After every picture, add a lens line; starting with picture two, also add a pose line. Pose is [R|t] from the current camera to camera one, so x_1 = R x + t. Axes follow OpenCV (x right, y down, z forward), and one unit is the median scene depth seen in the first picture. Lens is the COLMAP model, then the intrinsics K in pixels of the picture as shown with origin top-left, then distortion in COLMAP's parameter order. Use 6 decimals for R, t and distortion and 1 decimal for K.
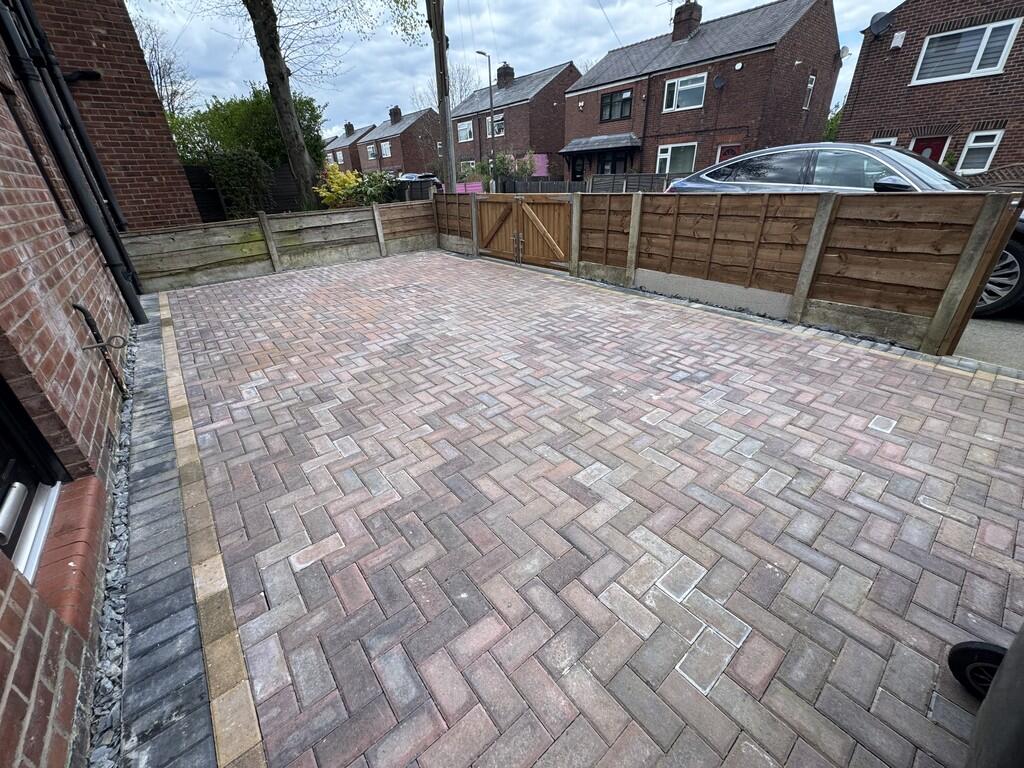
lens RADIAL K [[406.9, 0, 508.6], [0, 406.9, 381.9], [0, 0, 1]] dist [-0.003272, 0.000812]
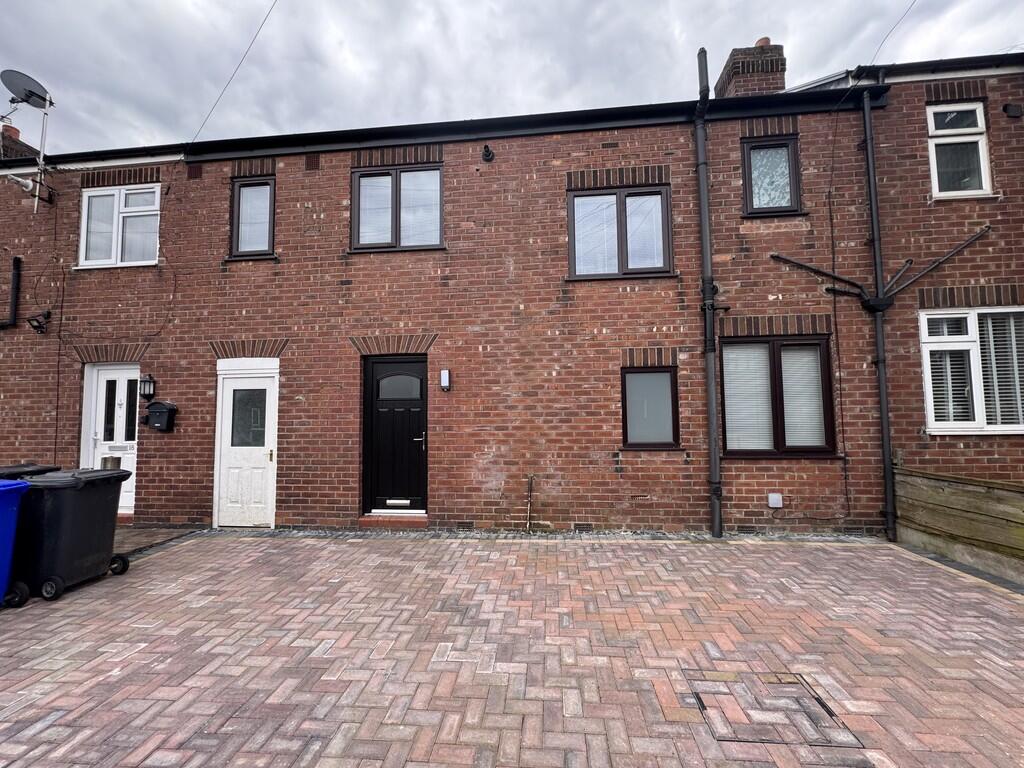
lens RADIAL K [[406.9, 0, 510.9], [0, 406.9, 384.8], [0, 0, 1]] dist [-0.003272, 0.000812]
pose [[-0.698583, 0.003344, -0.715521, 0.350487], [-0.287698, 0.914283, 0.285160, -0.970928], [0.655143, 0.405062, -0.637740, 1.721836]]
